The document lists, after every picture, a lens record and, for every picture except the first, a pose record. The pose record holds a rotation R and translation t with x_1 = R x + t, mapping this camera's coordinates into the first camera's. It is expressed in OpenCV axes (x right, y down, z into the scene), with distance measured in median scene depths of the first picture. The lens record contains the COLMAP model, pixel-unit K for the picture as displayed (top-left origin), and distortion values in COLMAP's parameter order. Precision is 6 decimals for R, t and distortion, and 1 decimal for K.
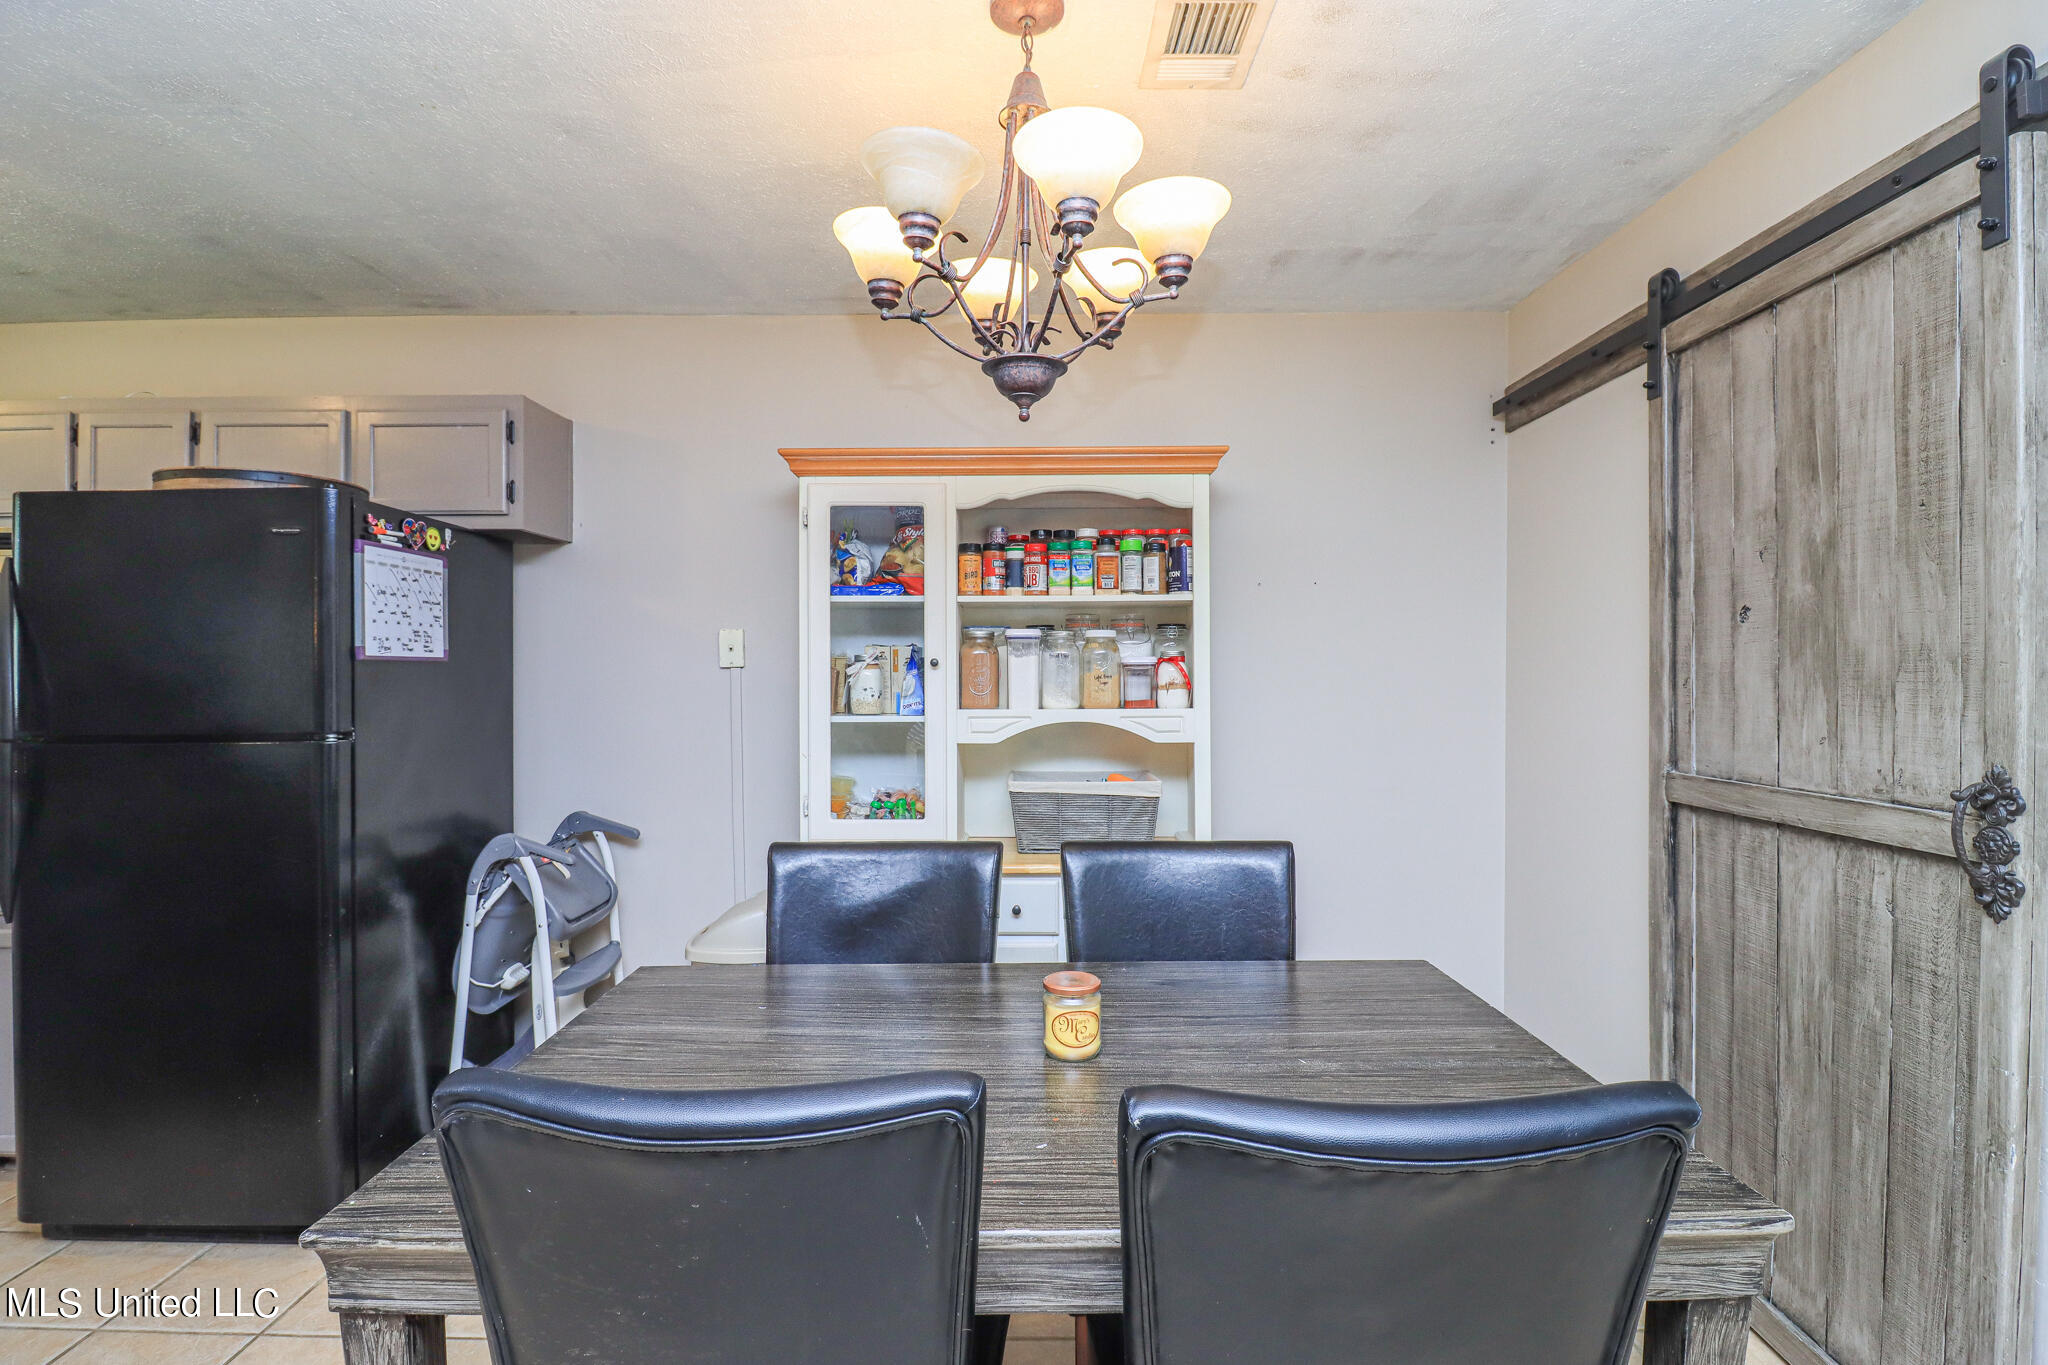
lens RADIAL K [[975.5, 0, 1018.9], [0, 975.5, 671.5], [0, 0, 1]] dist [0.001453, -0.013449]
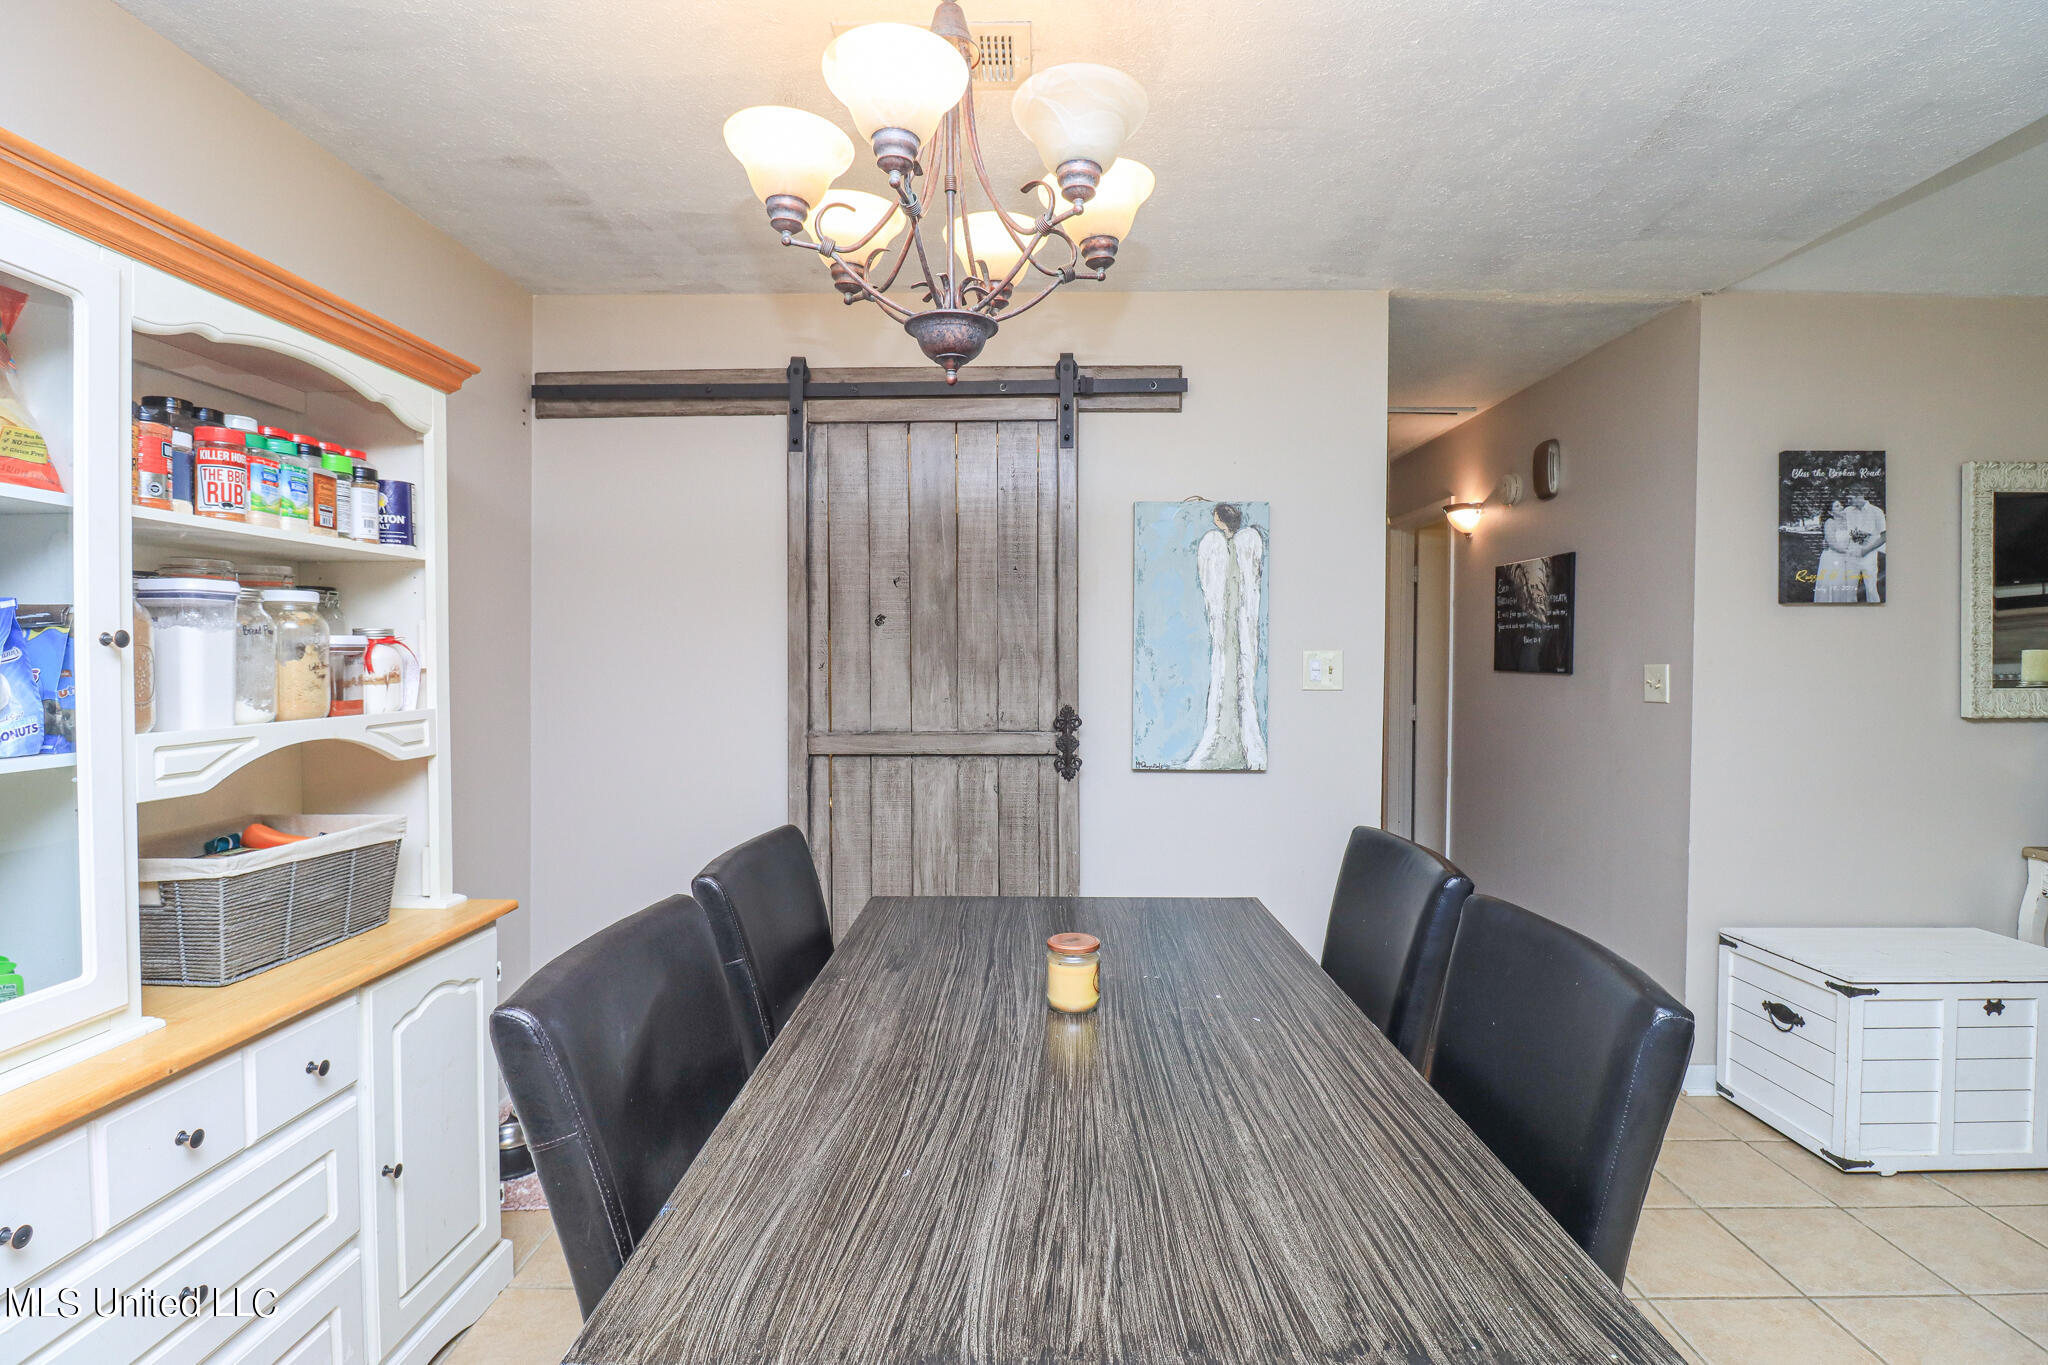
lens RADIAL K [[975.5, 0, 1018.9], [0, 975.5, 671.5], [0, 0, 1]] dist [0.001453, -0.013449]
pose [[0.022880, -0.011589, 0.999671, -0.779840], [0.000672, 0.999933, 0.011577, 0.002829], [-0.999738, 0.000407, 0.022887, 0.781800]]
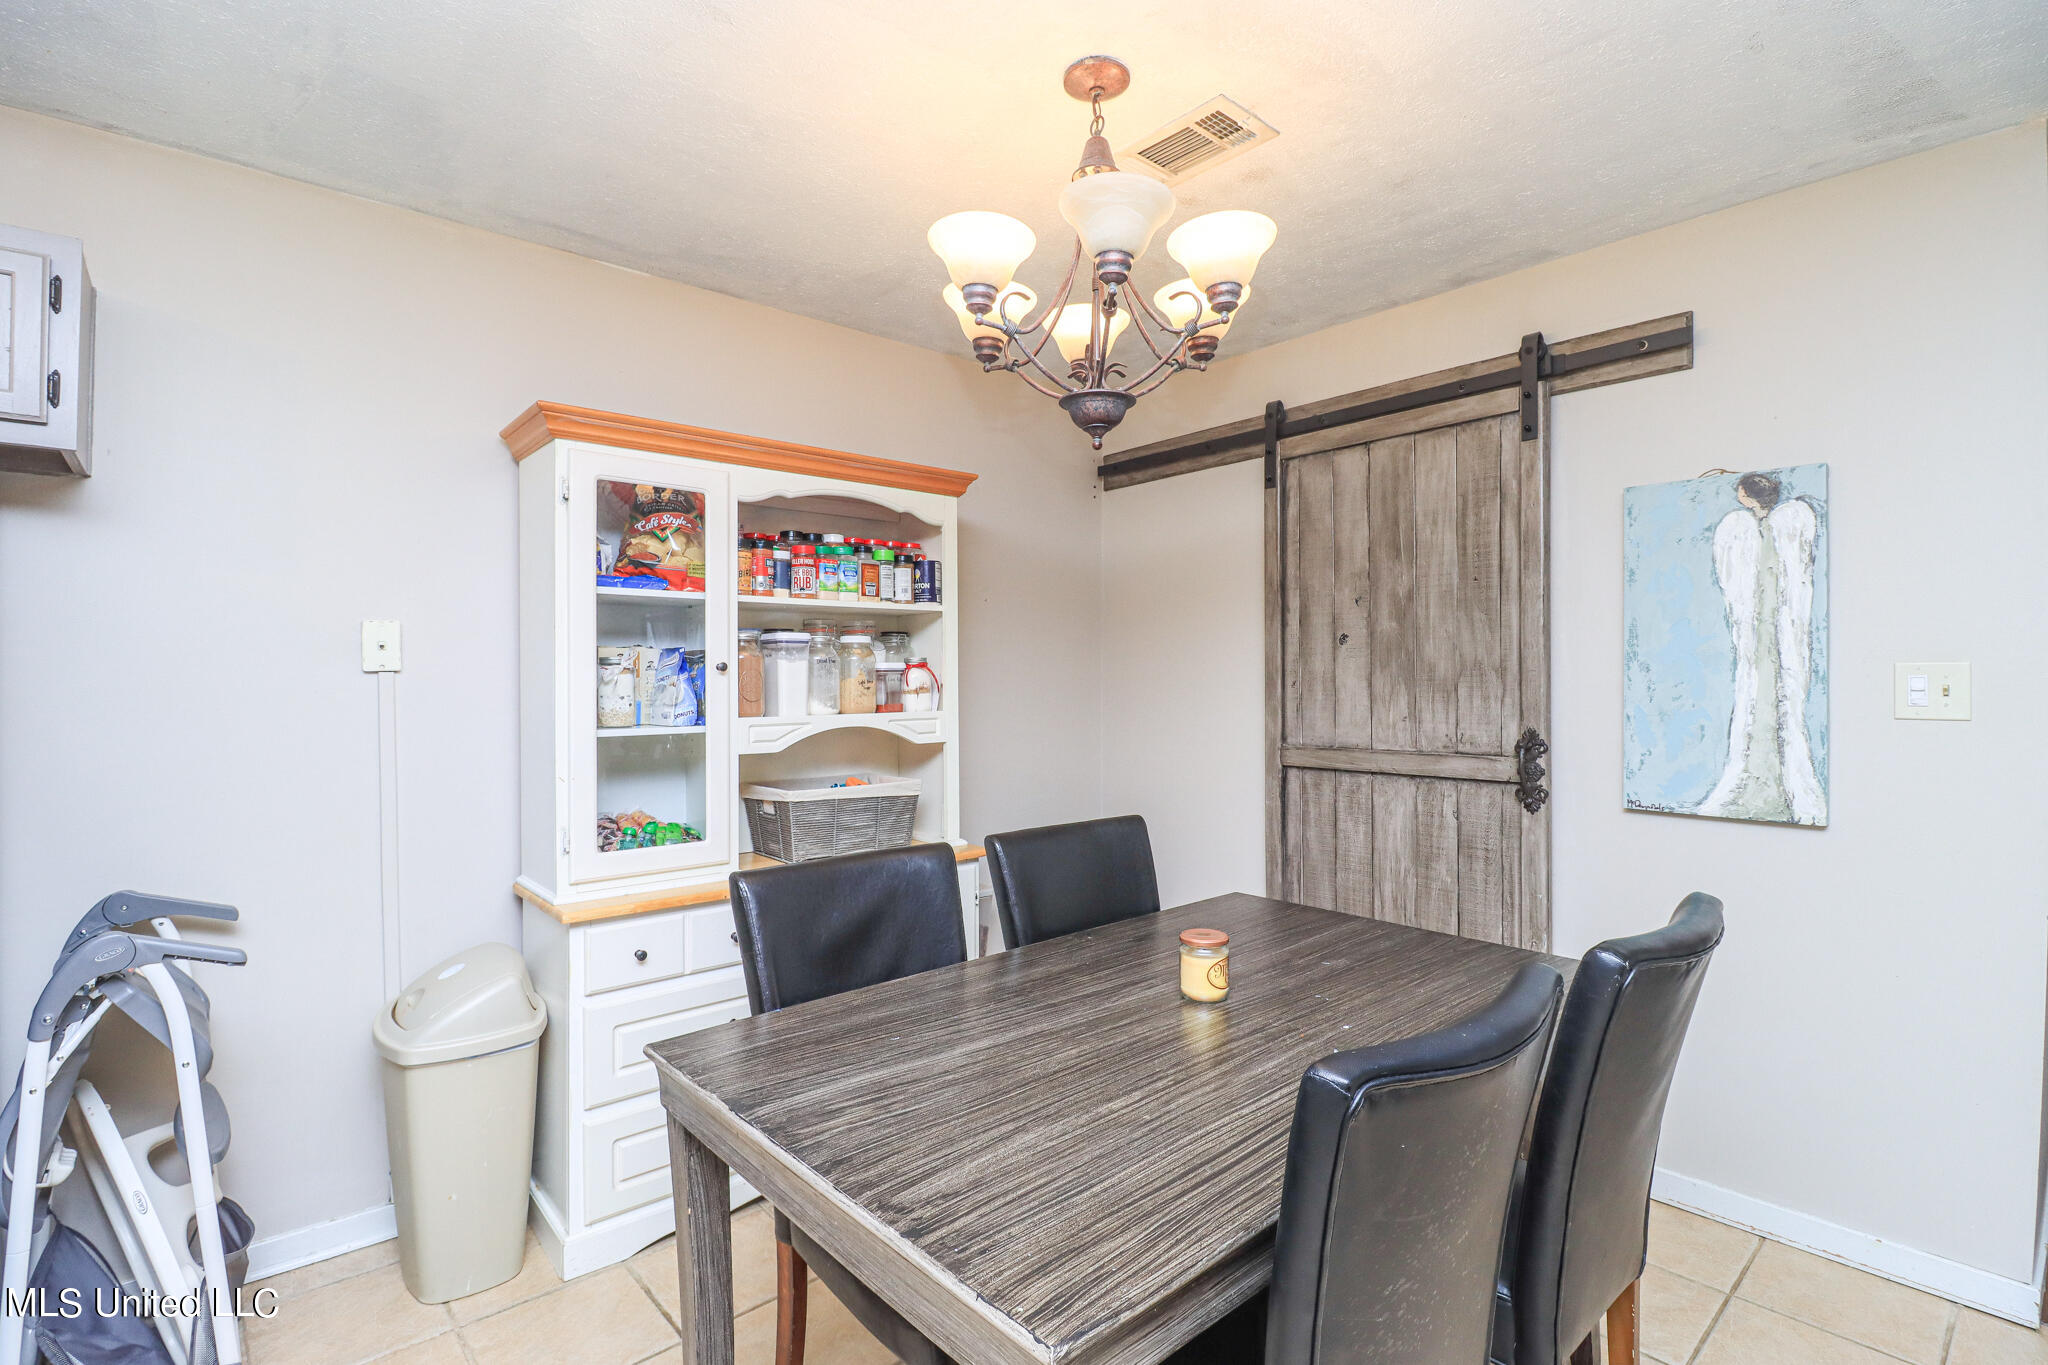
lens RADIAL K [[953.8, 0, 1016.4], [0, 953.8, 675.2], [0, 0, 1]] dist [0.000549, -0.014006]
pose [[0.753073, 0.003131, 0.657930, -0.662058], [0.001207, 0.999980, -0.006140, 0.006880], [-0.657936, 0.005418, 0.753054, 0.211750]]
